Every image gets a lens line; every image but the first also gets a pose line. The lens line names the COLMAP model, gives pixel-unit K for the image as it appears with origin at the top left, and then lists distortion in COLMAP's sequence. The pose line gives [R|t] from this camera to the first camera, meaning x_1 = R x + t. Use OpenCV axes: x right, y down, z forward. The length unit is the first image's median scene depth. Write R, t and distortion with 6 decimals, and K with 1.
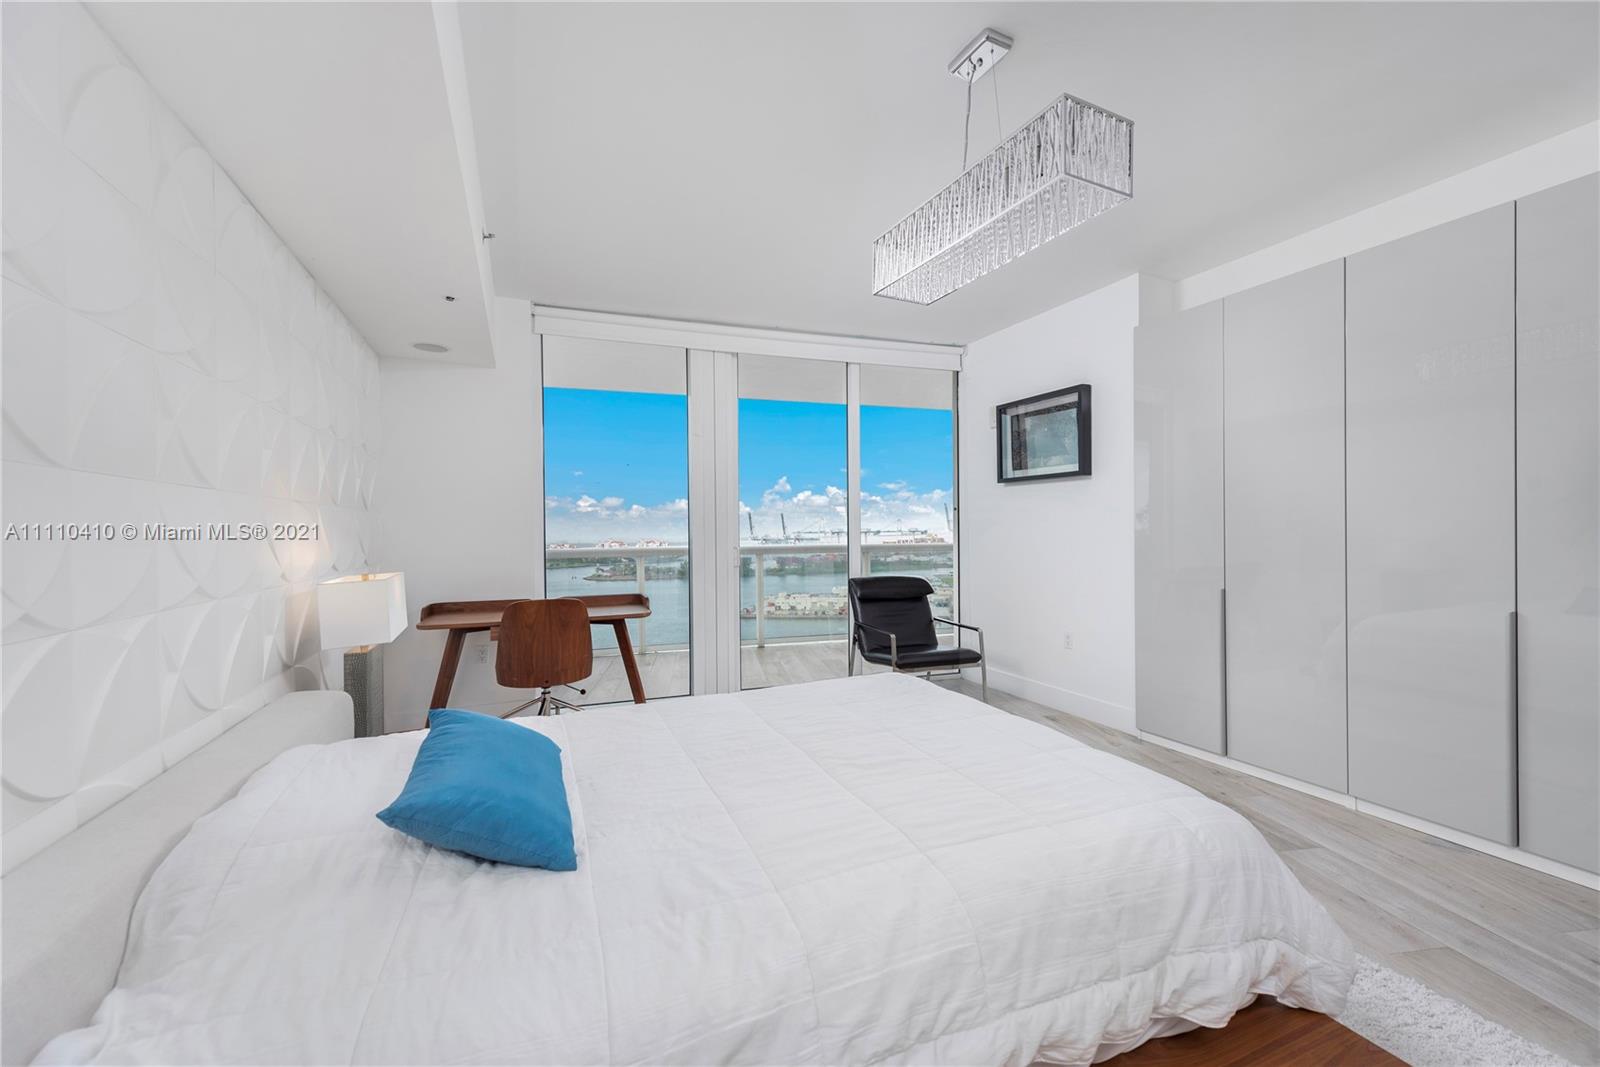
lens RADIAL K [[637.4, 0, 809.9], [0, 637.4, 531.3], [0, 0, 1]] dist [-0.000286, 0.000213]
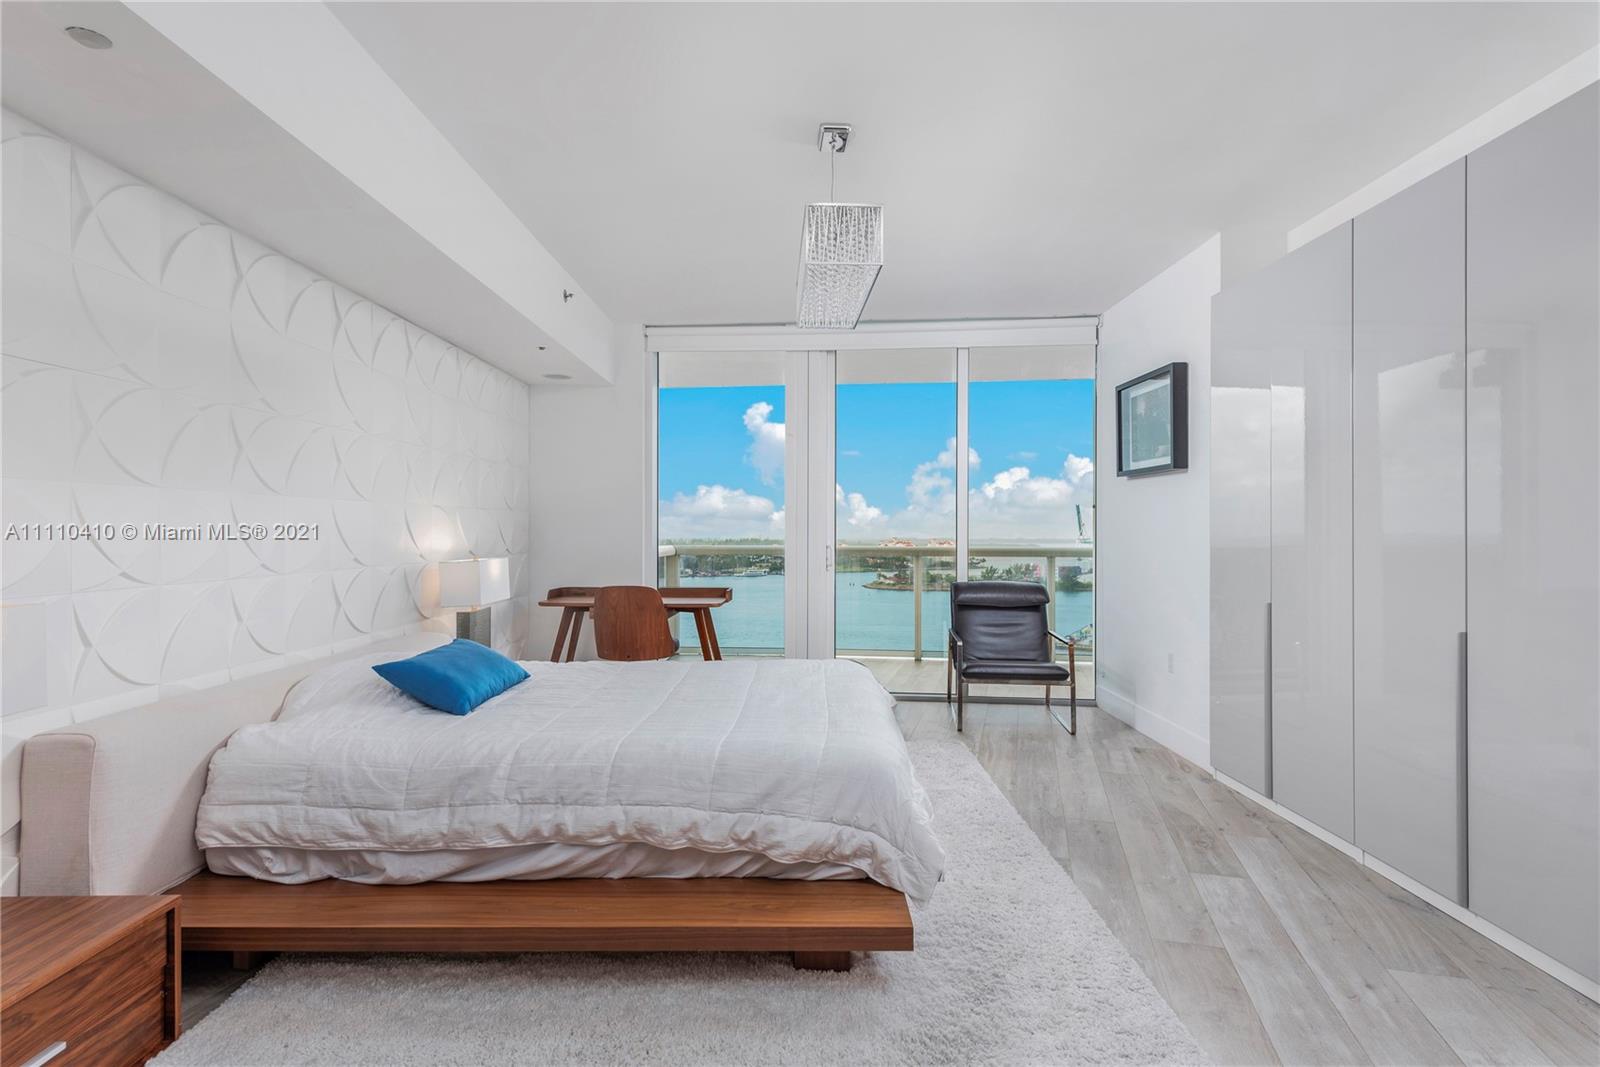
lens RADIAL K [[820.1, 0, 795.7], [0, 820.1, 529.9], [0, 0, 1]] dist [-0.003143, -0.001647]
pose [[0.911231, 0.010370, -0.411765, 0.415670], [-0.010115, 0.999945, 0.002799, -0.003820], [0.411771, 0.001615, 0.911286, -0.212479]]
